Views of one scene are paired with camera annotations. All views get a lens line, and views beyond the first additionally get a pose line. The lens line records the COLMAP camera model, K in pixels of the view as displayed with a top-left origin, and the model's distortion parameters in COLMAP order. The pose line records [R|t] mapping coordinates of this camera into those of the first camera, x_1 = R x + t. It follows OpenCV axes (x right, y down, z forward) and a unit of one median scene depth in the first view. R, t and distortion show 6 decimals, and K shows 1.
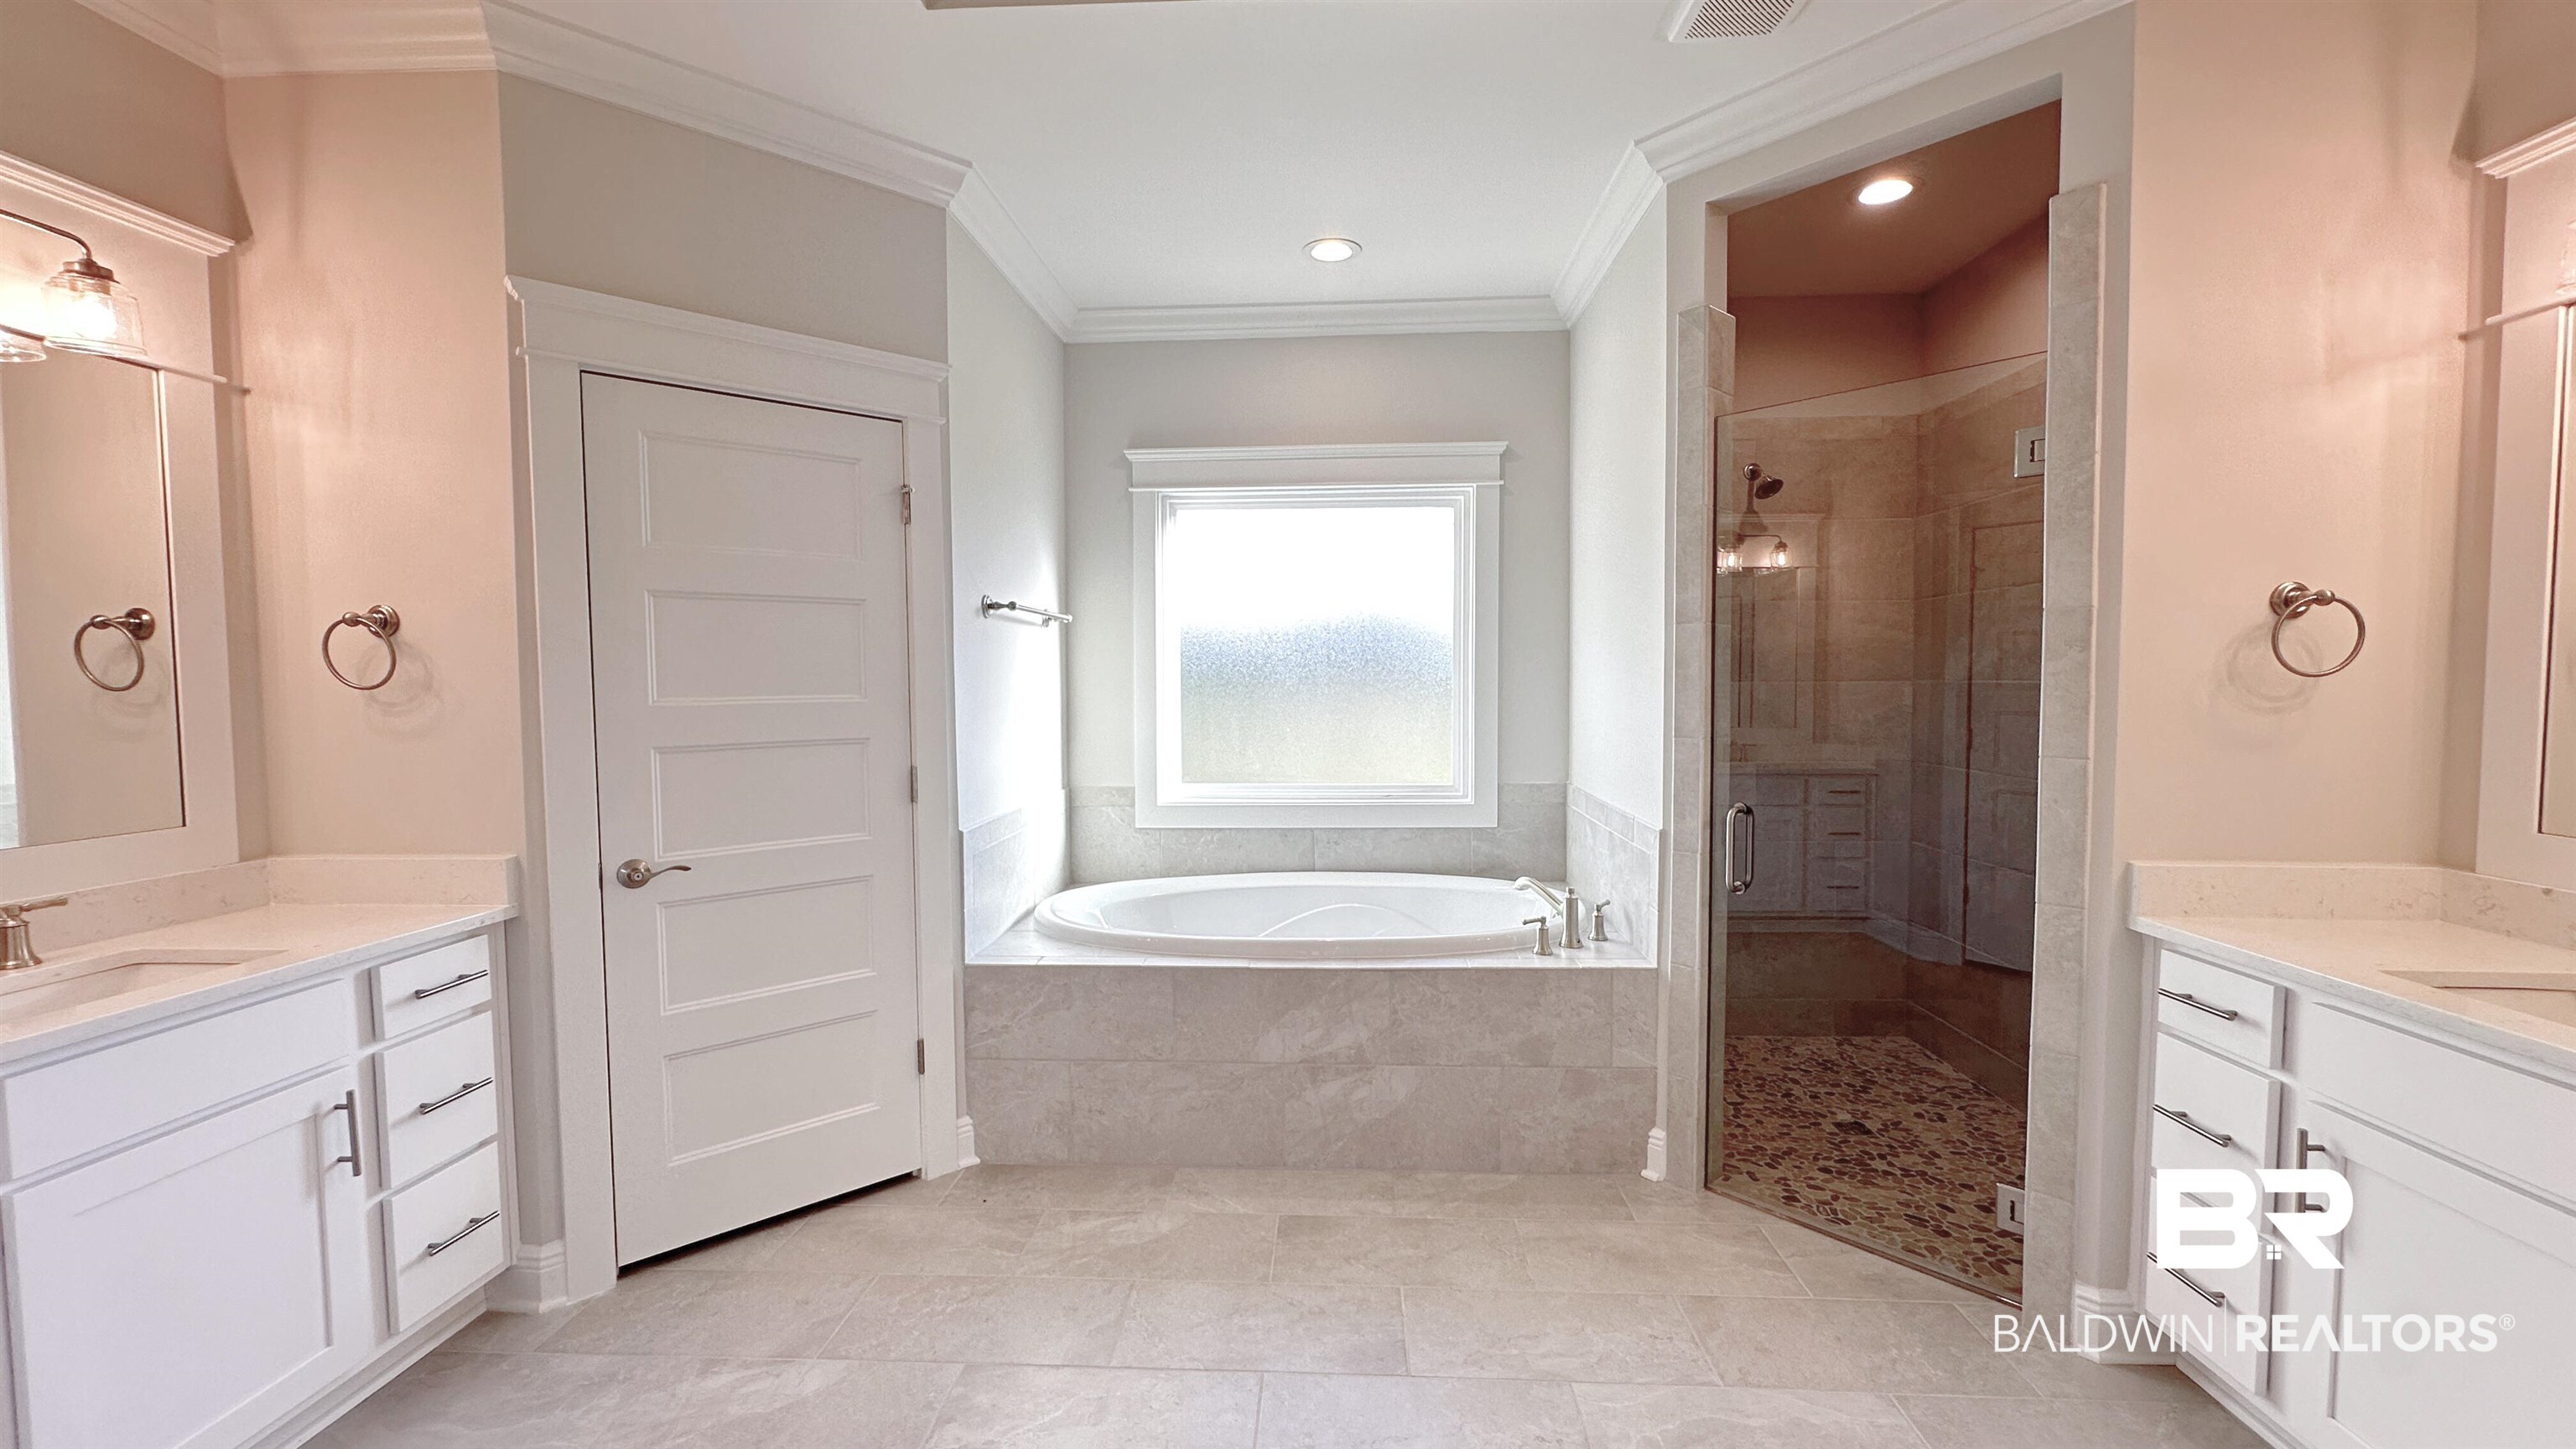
lens RADIAL K [[1025.8, 0, 1282.0], [0, 1025.8, 724.6], [0, 0, 1]] dist [-0.003208, 0.000692]
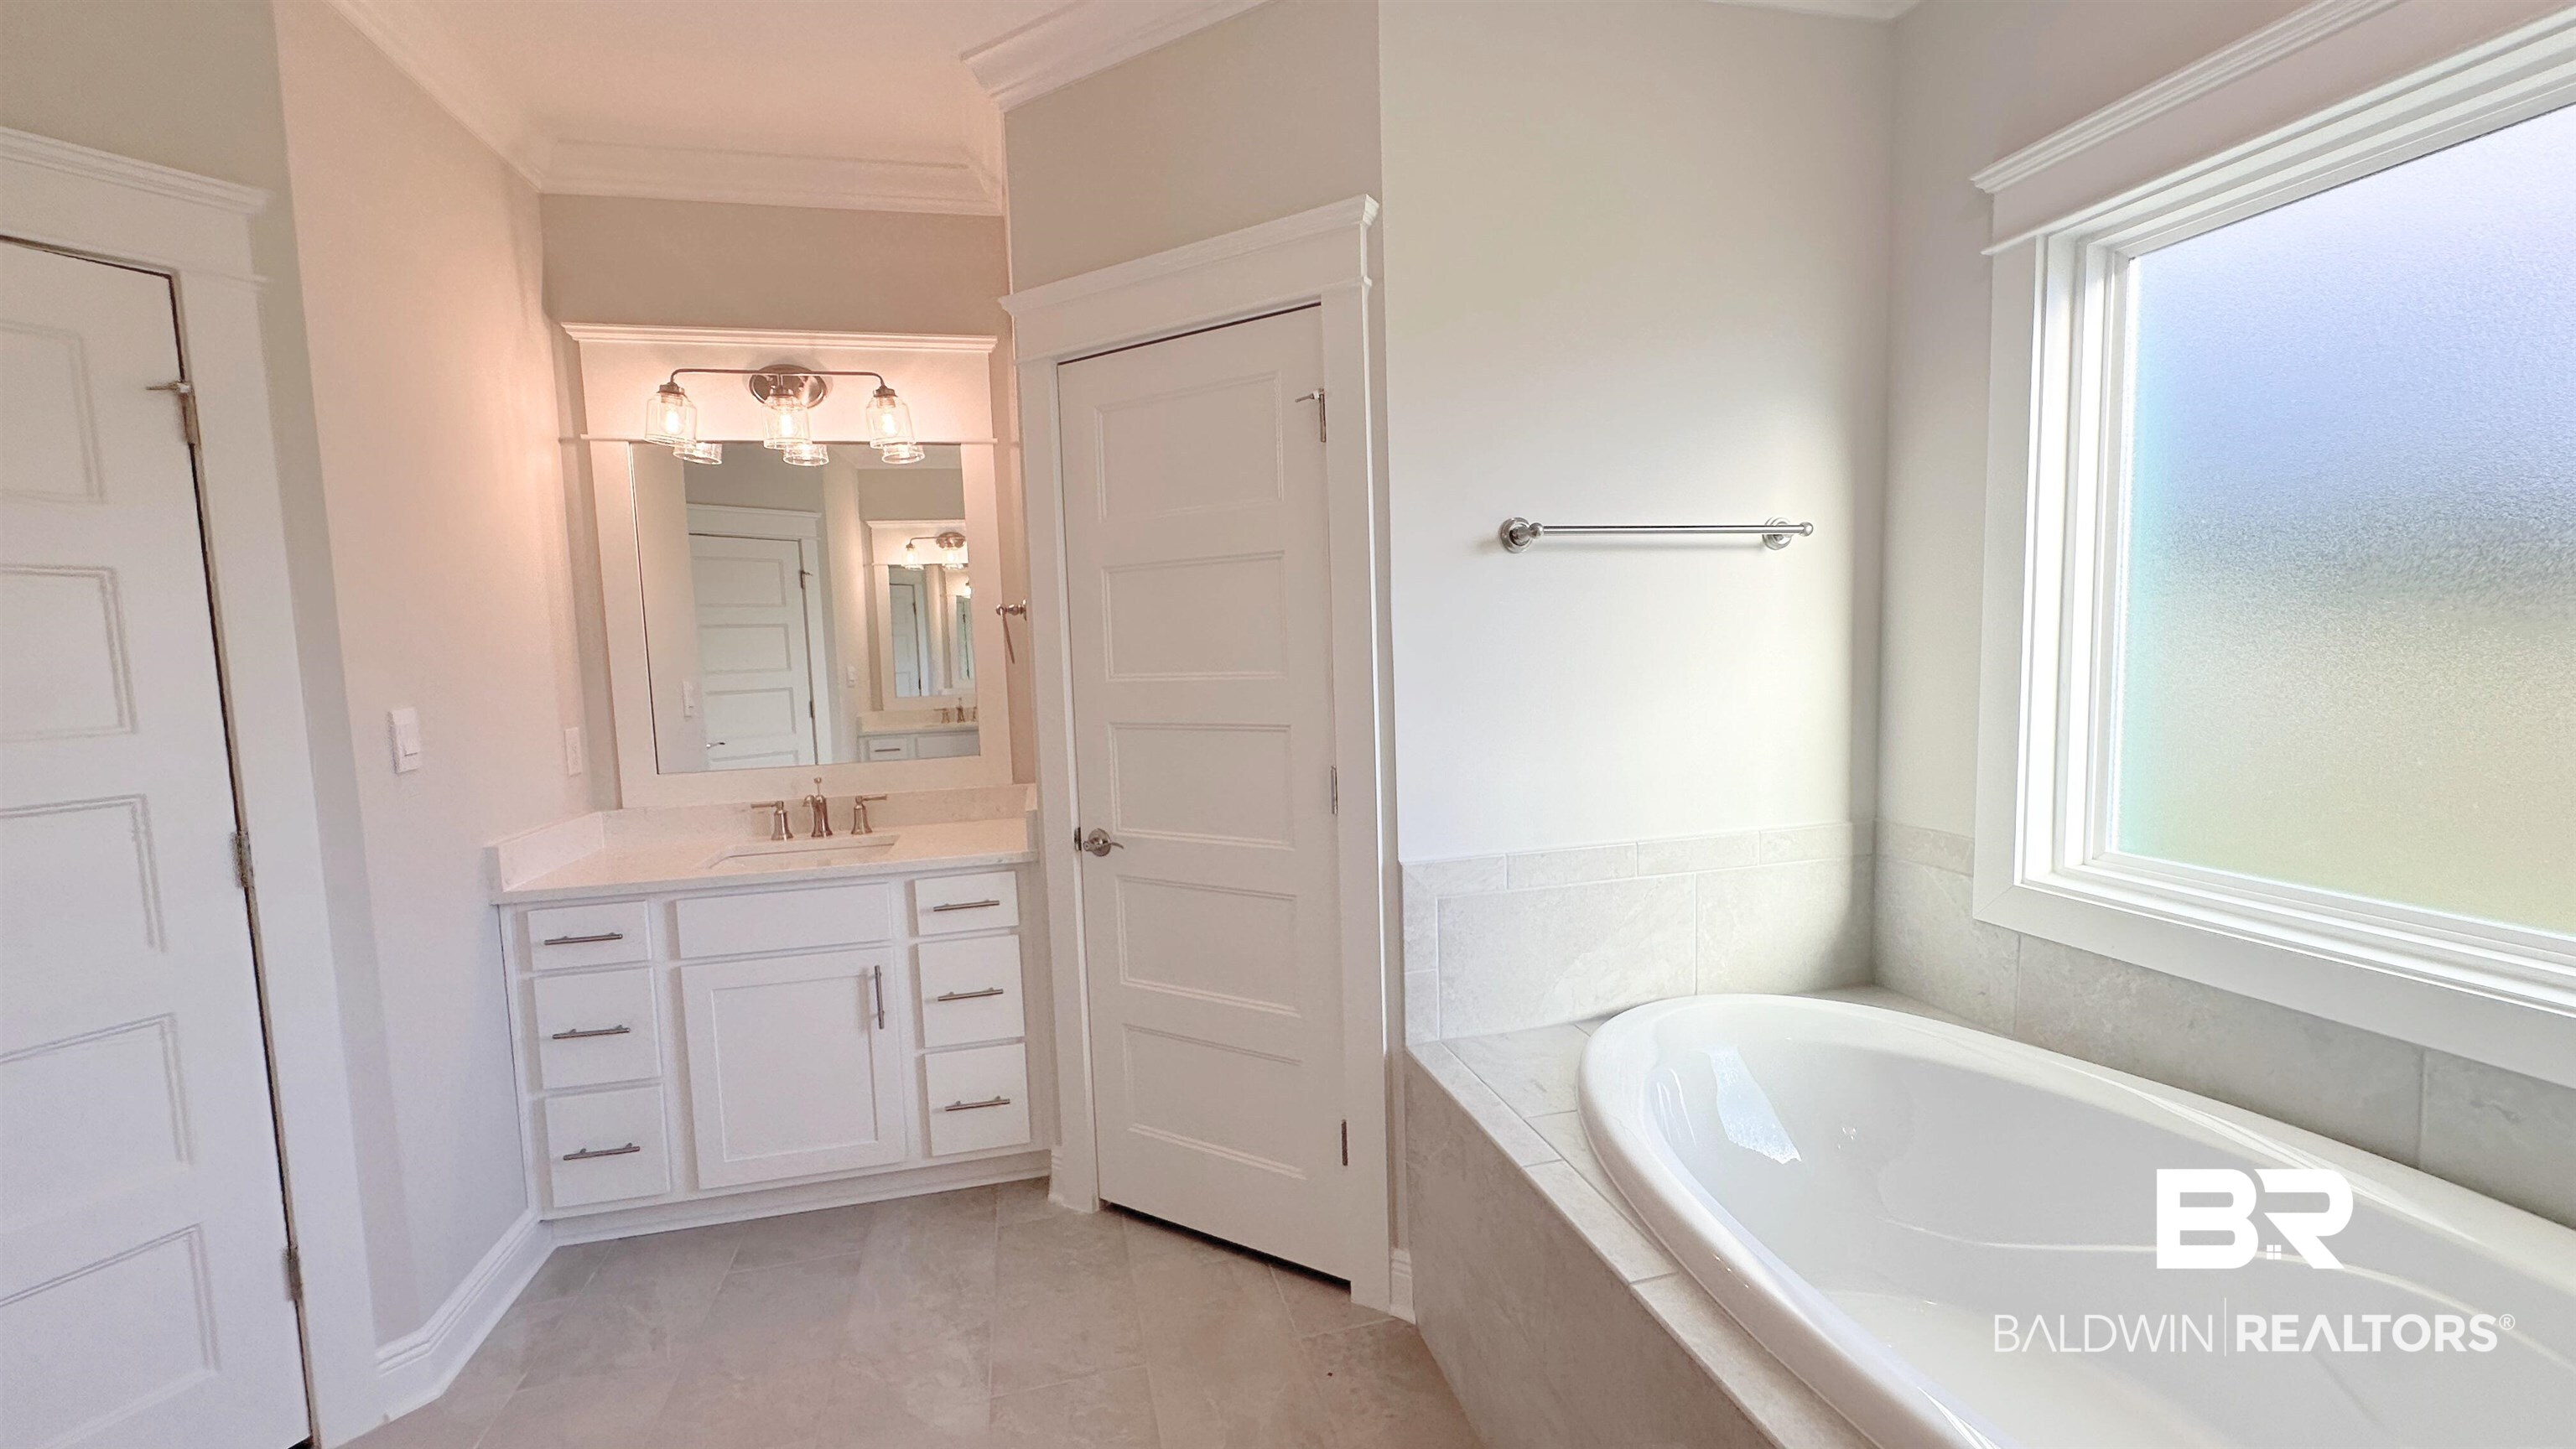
lens RADIAL K [[1025.8, 0, 1282.0], [0, 1025.8, 724.6], [0, 0, 1]] dist [-0.003208, 0.000692]
pose [[0.297879, 0.077119, -0.951484, 0.418744], [-0.008723, 0.996910, 0.078070, -0.058871], [0.954564, -0.014955, 0.297631, 0.893797]]
